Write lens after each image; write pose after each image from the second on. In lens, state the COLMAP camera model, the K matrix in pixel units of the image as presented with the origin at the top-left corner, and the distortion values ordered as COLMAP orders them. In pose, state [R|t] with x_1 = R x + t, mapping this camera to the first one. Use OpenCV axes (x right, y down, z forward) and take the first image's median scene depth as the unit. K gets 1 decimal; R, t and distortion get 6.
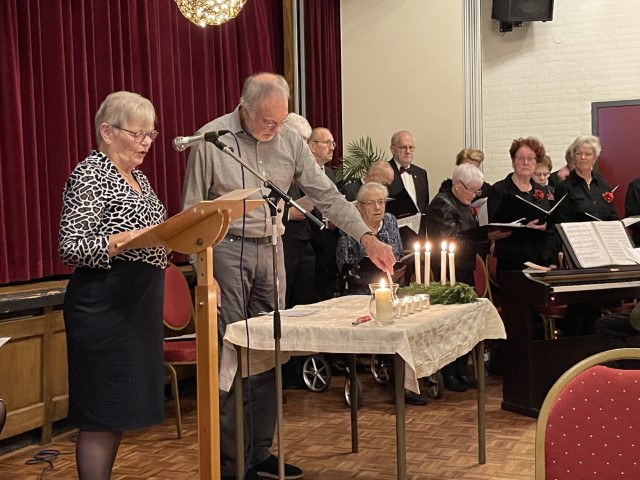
lens RADIAL K [[911.9, 0, 320.0], [0, 911.9, 240.0], [0, 0, 1]] dist [0.131272, -0.087103]
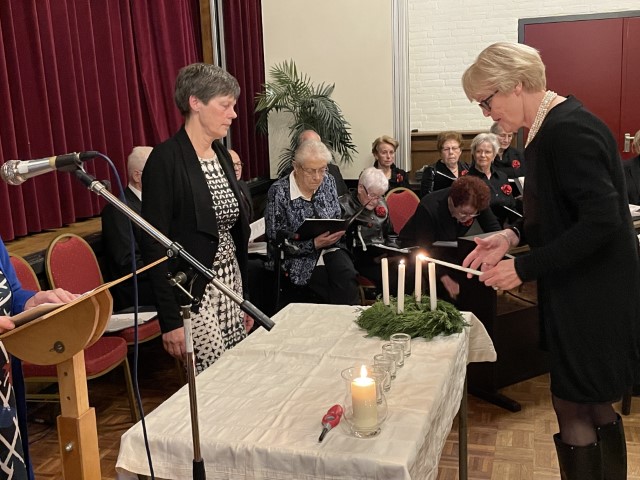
lens RADIAL K [[765.8, 0, 320.0], [0, 765.8, 240.0], [0, 0, 1]] dist [0.110503, -0.043749]
pose [[0.994237, -0.038435, 0.100081, -0.007527], [0.022748, 0.987901, 0.153408, -0.076532], [-0.104766, -0.150247, 0.983082, 0.282799]]
